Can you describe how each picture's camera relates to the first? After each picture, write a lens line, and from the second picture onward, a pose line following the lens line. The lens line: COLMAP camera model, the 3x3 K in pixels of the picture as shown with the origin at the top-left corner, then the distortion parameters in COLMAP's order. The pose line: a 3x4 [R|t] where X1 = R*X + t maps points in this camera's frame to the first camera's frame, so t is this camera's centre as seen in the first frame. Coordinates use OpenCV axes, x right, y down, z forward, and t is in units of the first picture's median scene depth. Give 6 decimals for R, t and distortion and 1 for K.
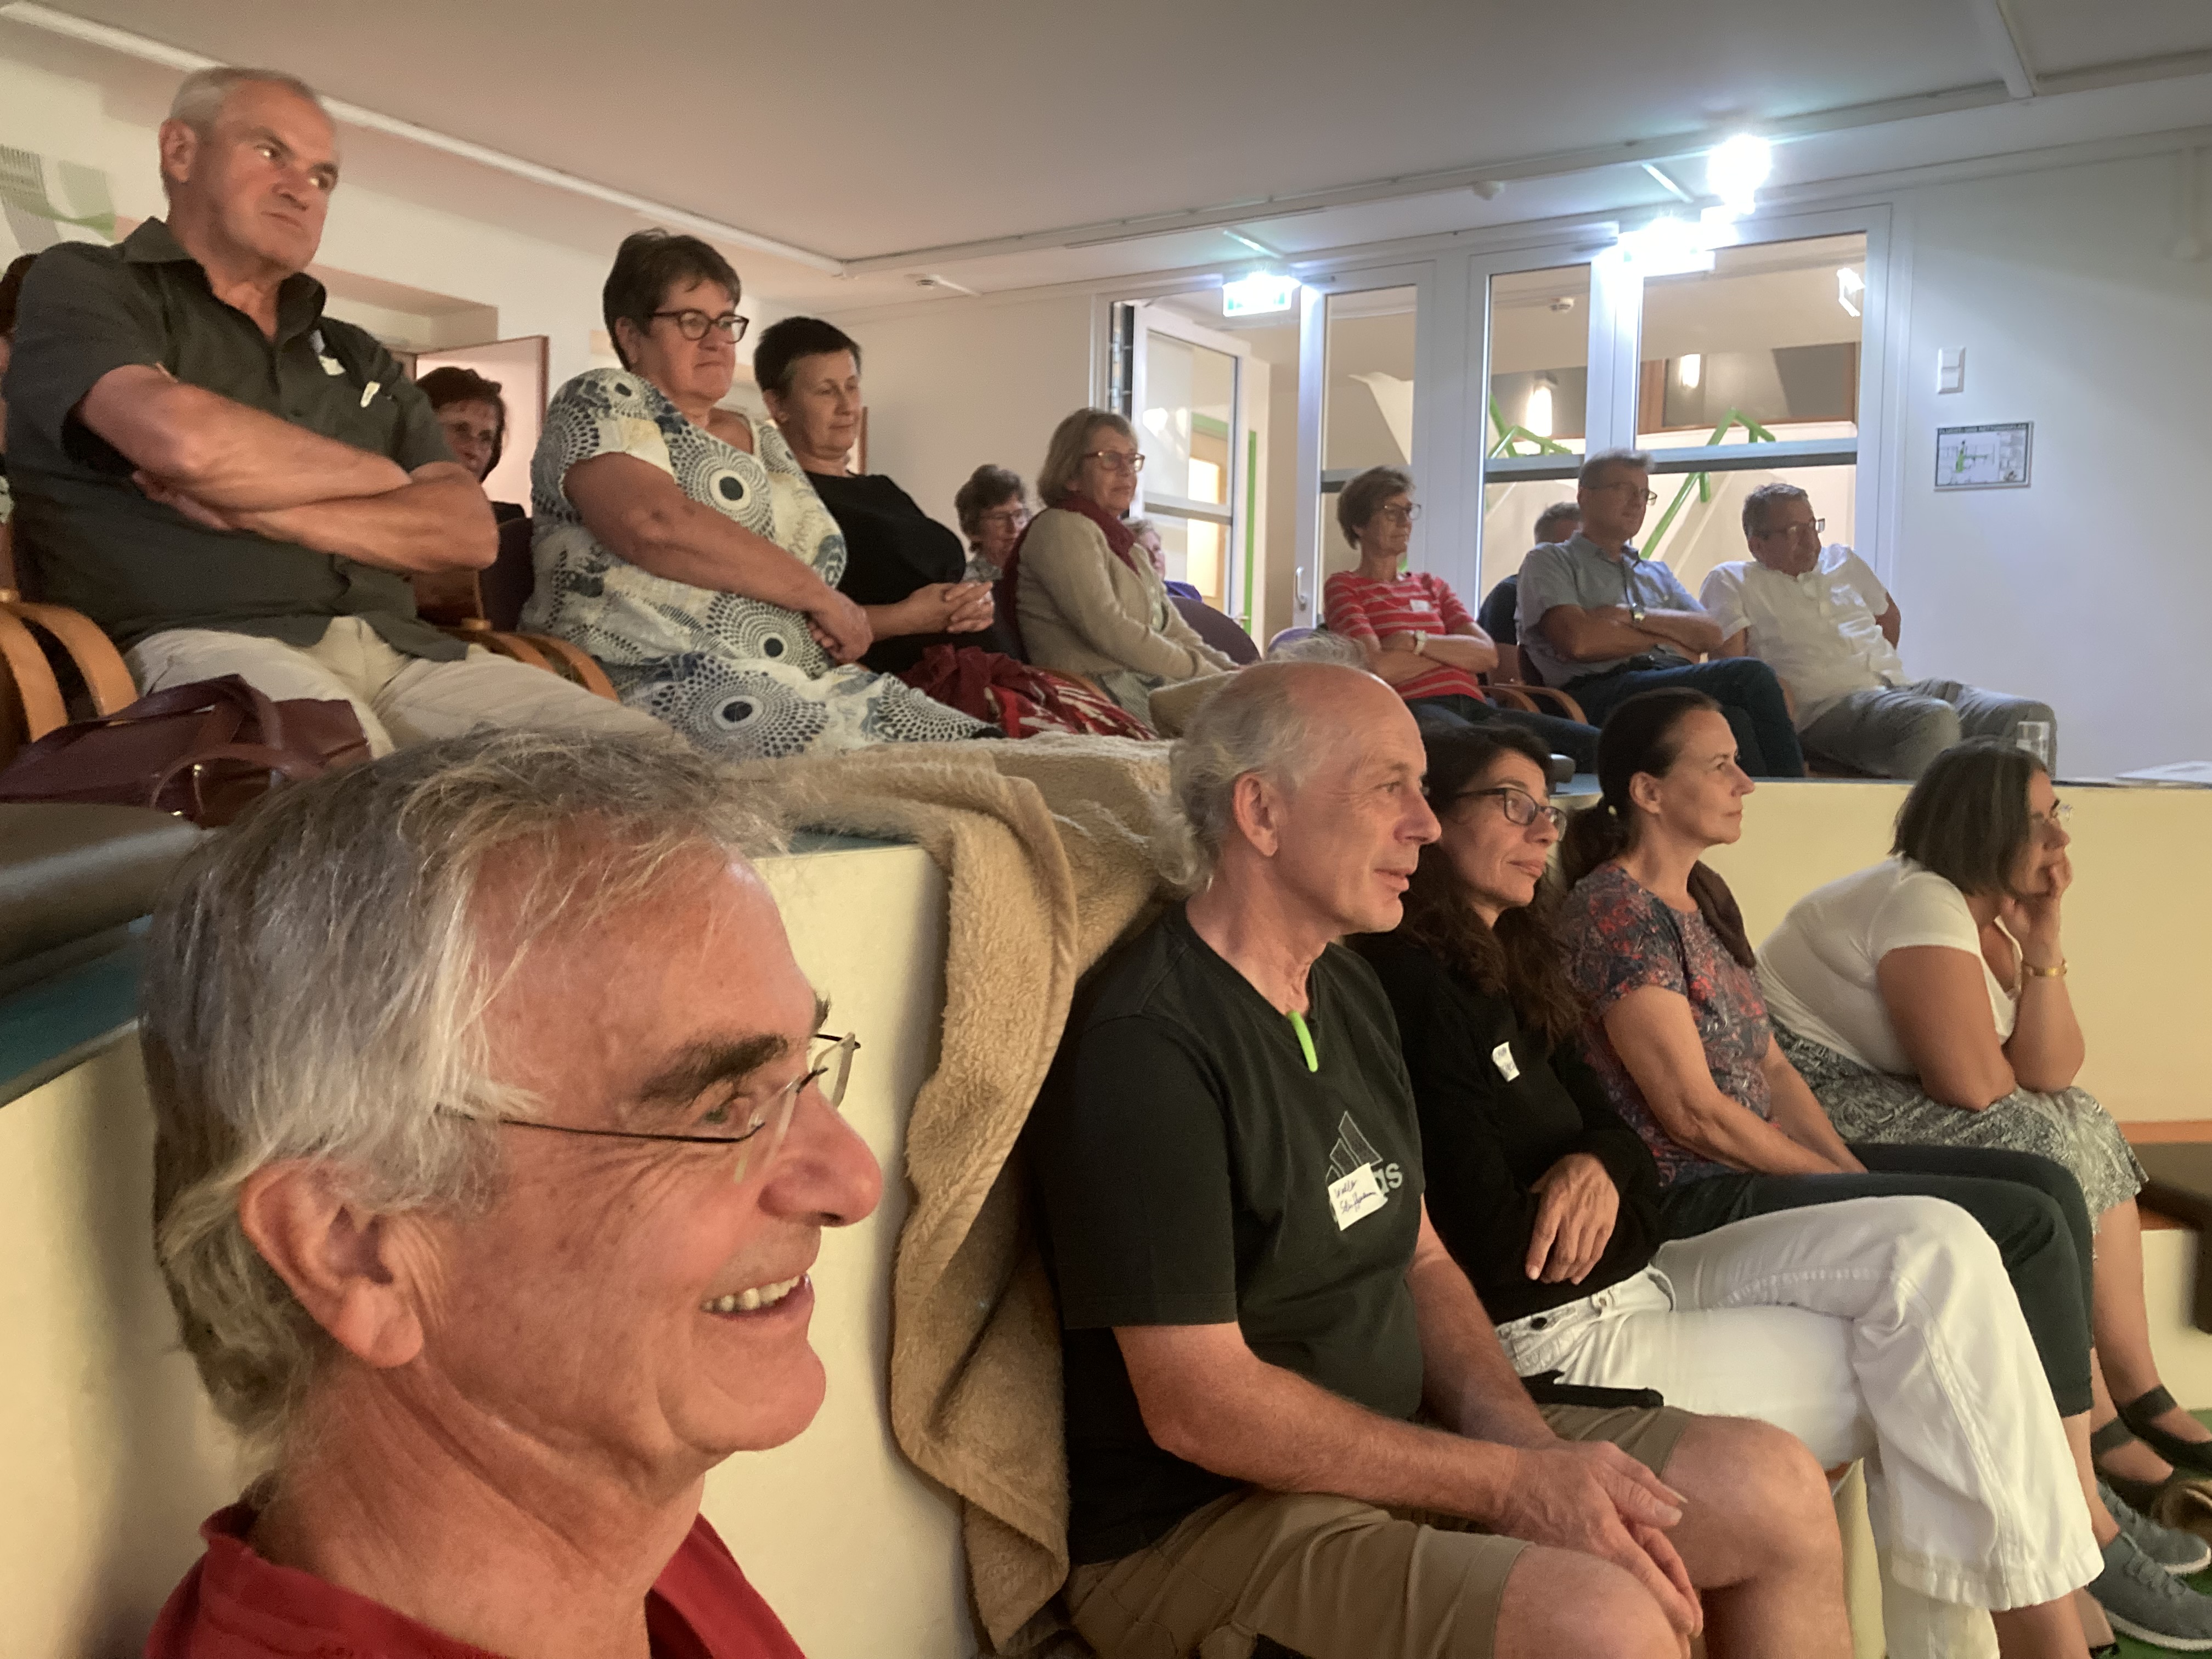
lens RADIAL K [[1664.9, 0, 1106.0], [0, 1664.9, 829.5], [0, 0, 1]] dist [0.080528, 0.000855]
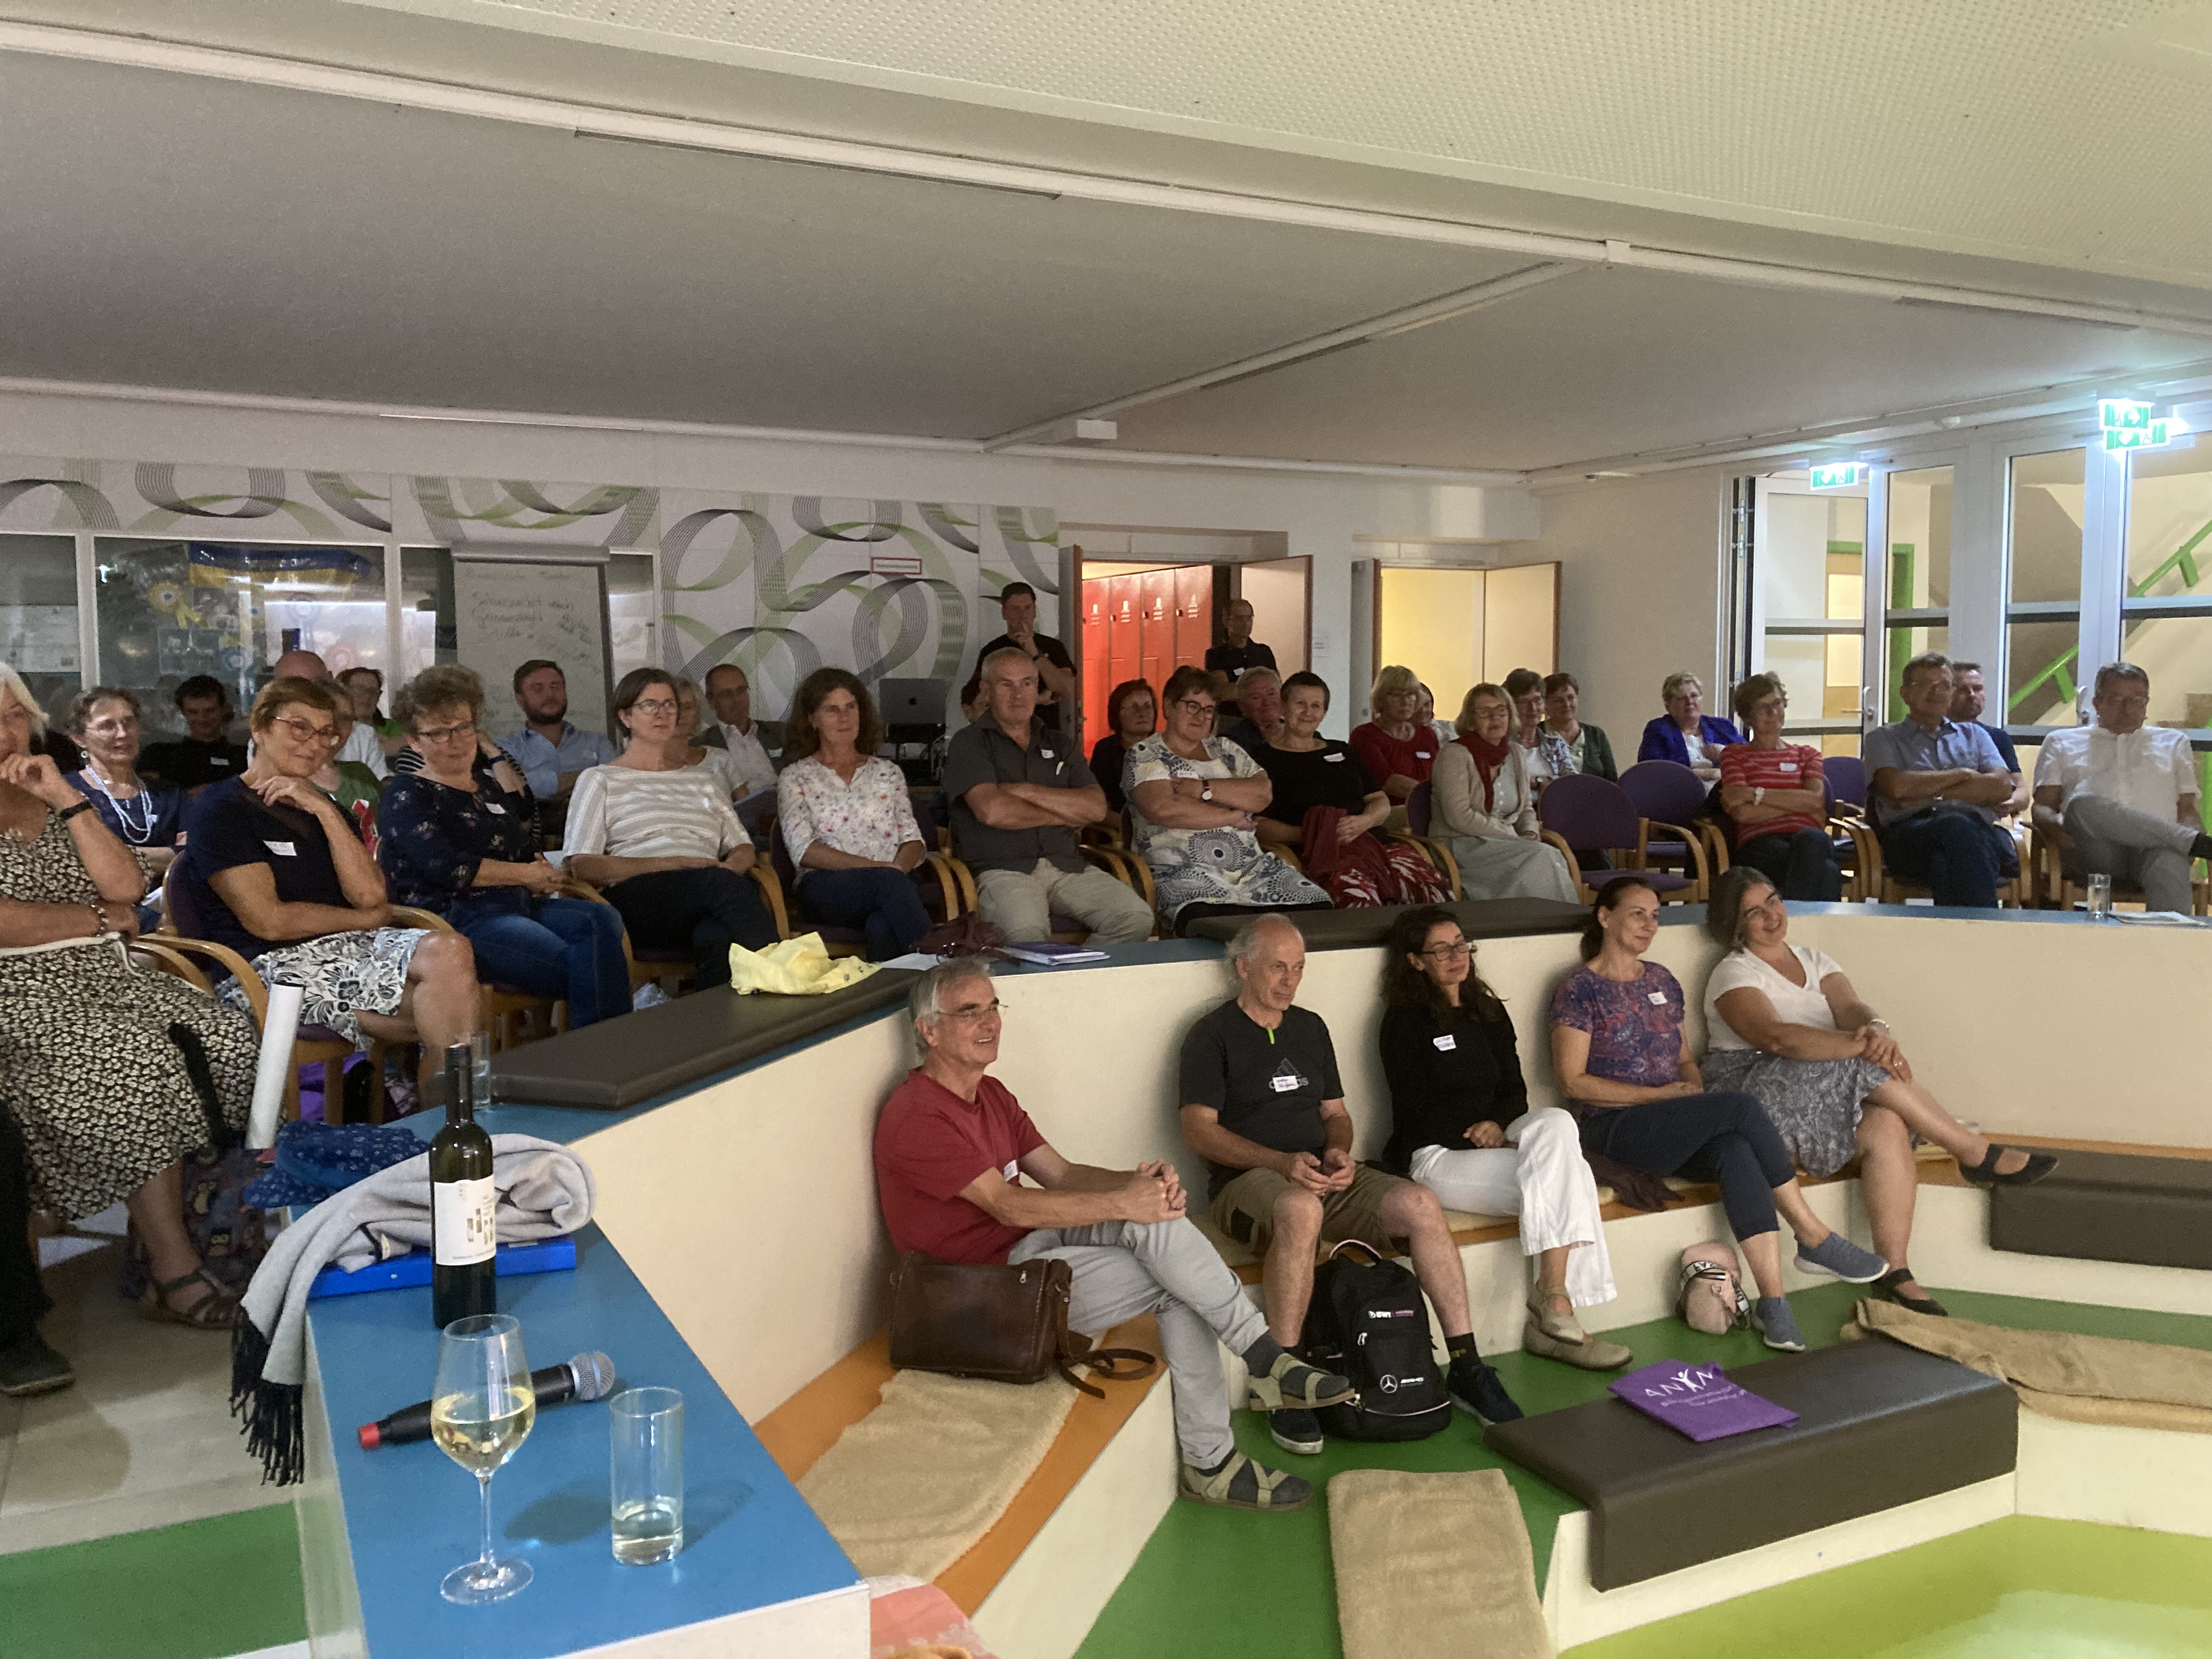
lens RADIAL K [[1812.2, 0, 1106.0], [0, 1812.2, 829.5], [0, 0, 1]] dist [-0.000491, -0.000201]
pose [[0.841055, 0.022785, -0.540470, 0.527849], [-0.018192, 0.999739, 0.013838, -0.089407], [0.540644, -0.001807, 0.841250, -0.618021]]
